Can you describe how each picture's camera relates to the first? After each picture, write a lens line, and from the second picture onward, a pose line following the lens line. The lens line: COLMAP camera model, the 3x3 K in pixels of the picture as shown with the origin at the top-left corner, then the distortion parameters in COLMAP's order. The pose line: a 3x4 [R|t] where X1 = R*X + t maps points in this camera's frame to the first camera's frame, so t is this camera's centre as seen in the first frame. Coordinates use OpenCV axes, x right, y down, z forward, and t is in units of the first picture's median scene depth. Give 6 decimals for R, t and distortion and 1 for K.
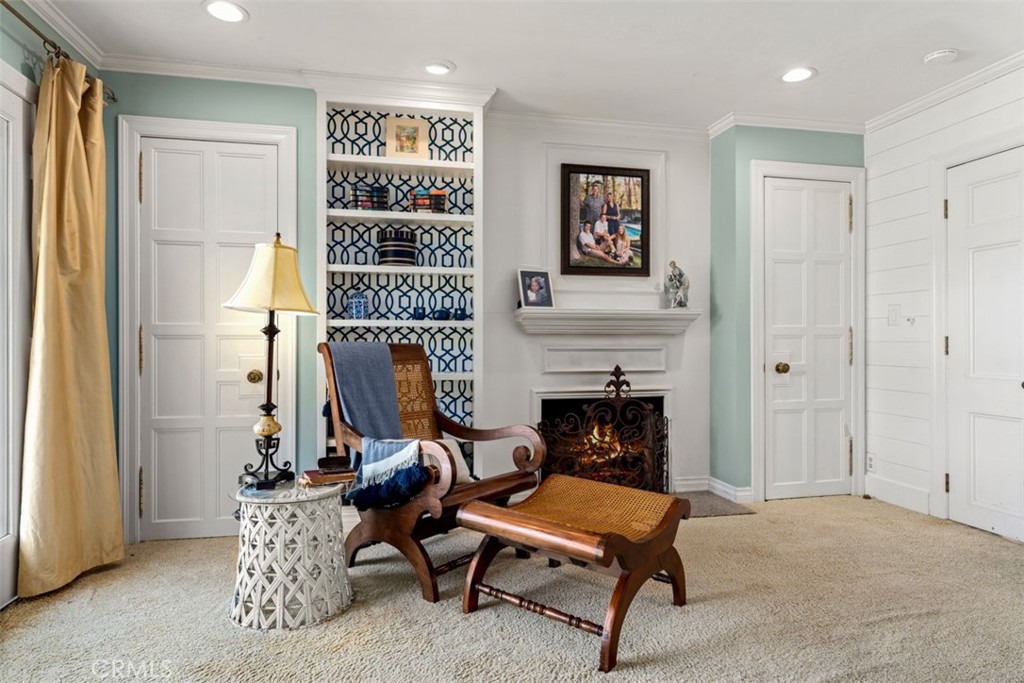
lens RADIAL K [[568.2, 0, 511.0], [0, 568.2, 340.7], [0, 0, 1]] dist [-0.035663, -0.000621]
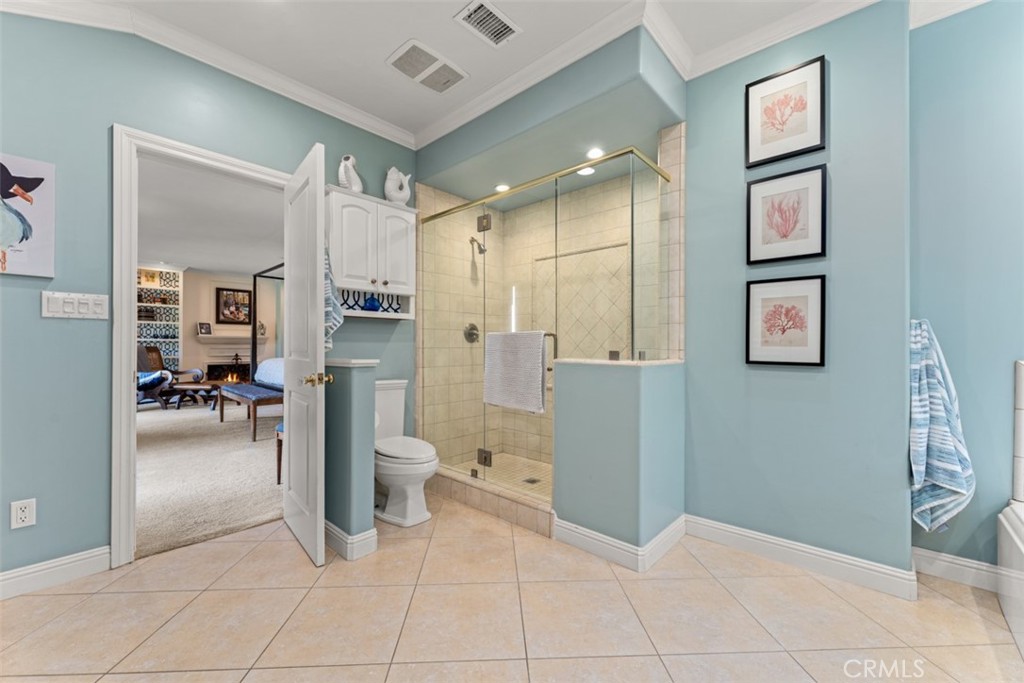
lens RADIAL K [[414.5, 0, 538.9], [0, 414.5, 346.3], [0, 0, 1]] dist [-0.023585, 0.000631]
pose [[0.790258, 0.003040, 0.612767, 0.123631], [-0.004021, 0.999992, 0.000225, -0.003878], [-0.612761, -0.002641, 0.790264, -1.904563]]
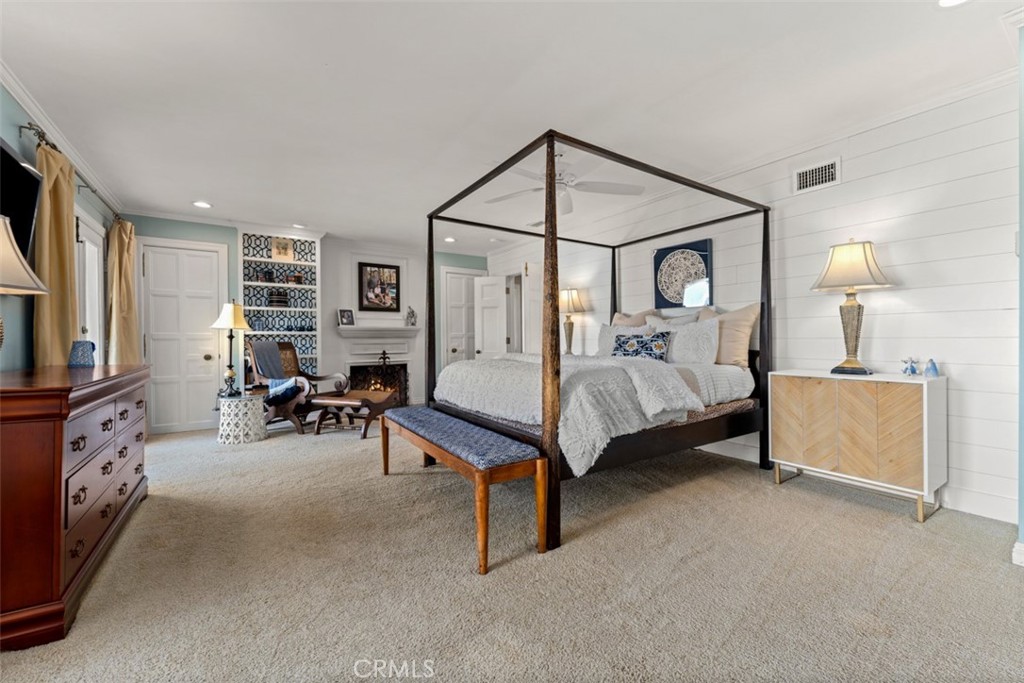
lens RADIAL K [[414.5, 0, 522.8], [0, 414.5, 342.9], [0, 0, 1]] dist [-0.023585, 0.000631]
pose [[0.920175, -0.010318, 0.391372, 0.047489], [0.007802, 0.999937, 0.008017, 0.003513], [-0.391430, -0.004324, 0.920198, -0.827213]]
